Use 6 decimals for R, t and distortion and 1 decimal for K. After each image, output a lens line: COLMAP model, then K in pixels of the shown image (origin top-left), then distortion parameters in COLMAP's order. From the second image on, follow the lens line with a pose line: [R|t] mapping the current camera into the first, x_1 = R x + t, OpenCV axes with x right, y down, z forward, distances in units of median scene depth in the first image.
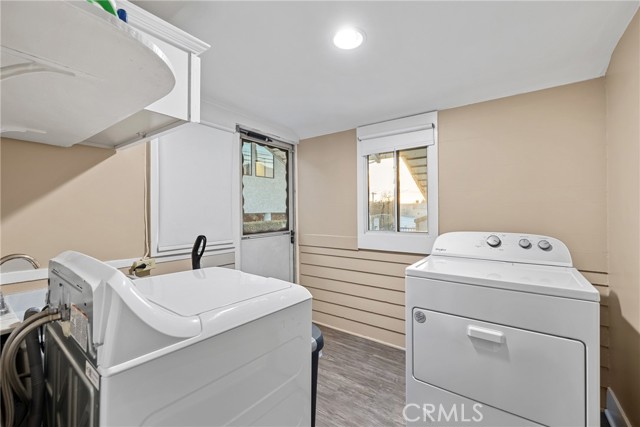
lens RADIAL K [[268.9, 0, 319.6], [0, 268.9, 208.1], [0, 0, 1]] dist [0.000738, 0.000188]
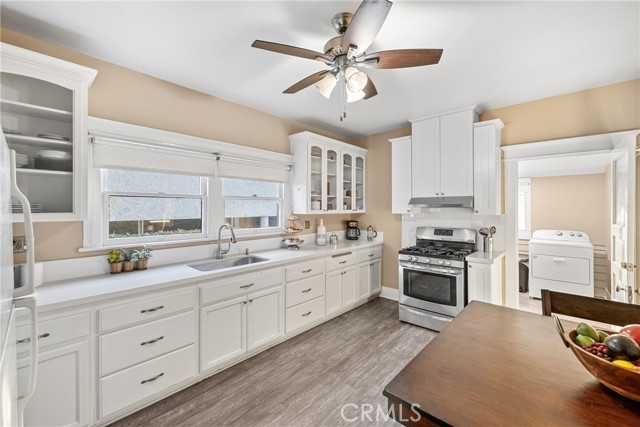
lens RADIAL K [[268.9, 0, 319.6], [0, 268.9, 208.1], [0, 0, 1]] dist [0.000738, 0.000188]
pose [[0.996206, 0.000131, -0.087025, -1.649399], [0.000926, 0.999926, 0.012098, -0.181161], [0.087020, -0.012132, 0.996133, -2.067090]]
